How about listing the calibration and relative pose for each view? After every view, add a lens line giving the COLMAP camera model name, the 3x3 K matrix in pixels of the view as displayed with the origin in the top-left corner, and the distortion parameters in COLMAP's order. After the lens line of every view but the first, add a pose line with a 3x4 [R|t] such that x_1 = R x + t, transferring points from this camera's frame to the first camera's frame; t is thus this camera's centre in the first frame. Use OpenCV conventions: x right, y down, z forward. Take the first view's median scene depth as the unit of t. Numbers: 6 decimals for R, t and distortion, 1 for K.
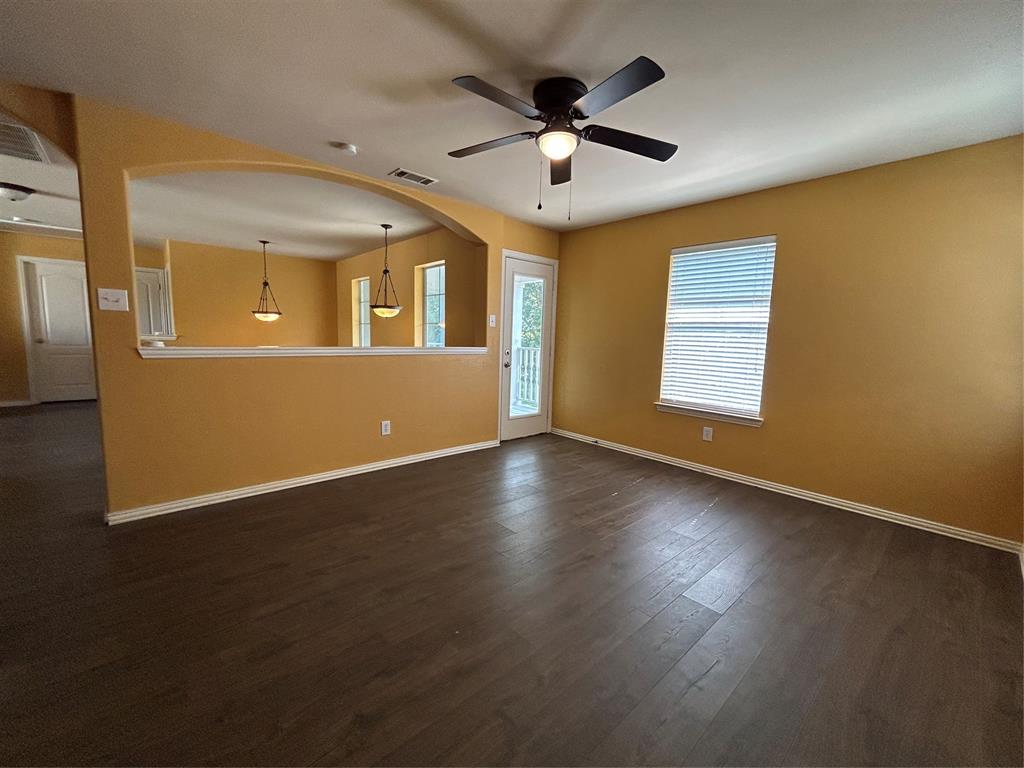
lens RADIAL K [[416.2, 0, 511.5], [0, 416.2, 383.6], [0, 0, 1]] dist [-0.004422, 0.001683]
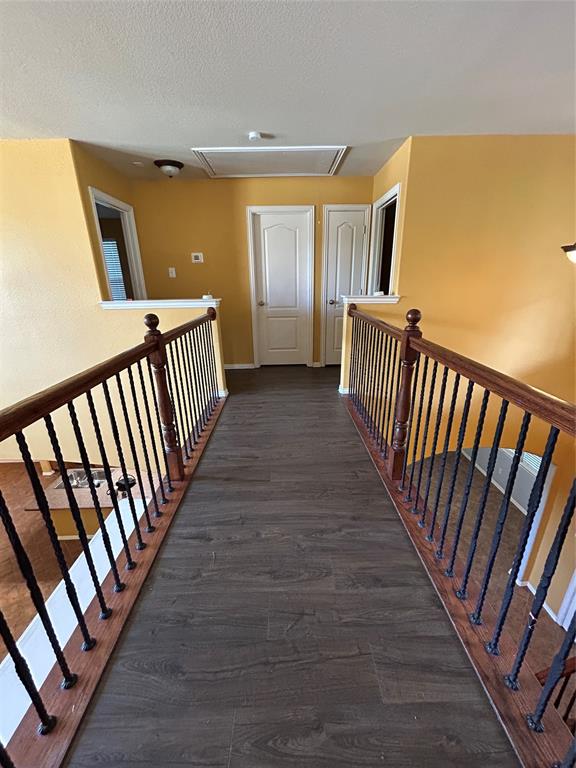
lens RADIAL K [[312.2, 0, 287.3], [0, 312.2, 382.9], [0, 0, 1]] dist [-0.004422, 0.001683]
pose [[0.718640, 0.190197, -0.668866, -0.588320], [-0.043618, 0.972303, 0.229617, -0.091841], [0.694013, -0.135837, 0.707032, 0.516883]]
